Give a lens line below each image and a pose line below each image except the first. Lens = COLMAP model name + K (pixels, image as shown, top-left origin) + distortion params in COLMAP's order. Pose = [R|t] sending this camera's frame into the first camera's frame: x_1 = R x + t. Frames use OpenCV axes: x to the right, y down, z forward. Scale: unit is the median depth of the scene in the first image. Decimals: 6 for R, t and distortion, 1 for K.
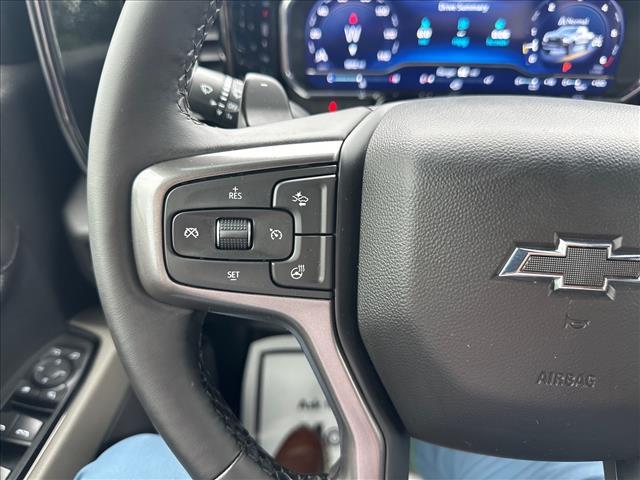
lens RADIAL K [[453.2, 0, 320.1], [0, 453.2, 228.2], [0, 0, 1]] dist [-0.041239, 0.000195]
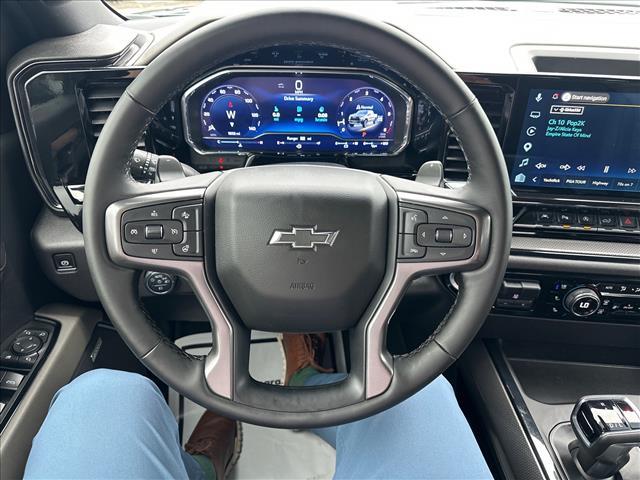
lens RADIAL K [[449.1, 0, 320.0], [0, 449.1, 240.0], [0, 0, 1]] dist [0.060705, -0.085687]
pose [[0.987353, -0.040898, 0.153169, 0.130150], [0.046776, 0.998293, -0.034973, 0.081555], [-0.151477, 0.041695, 0.987581, -0.633859]]
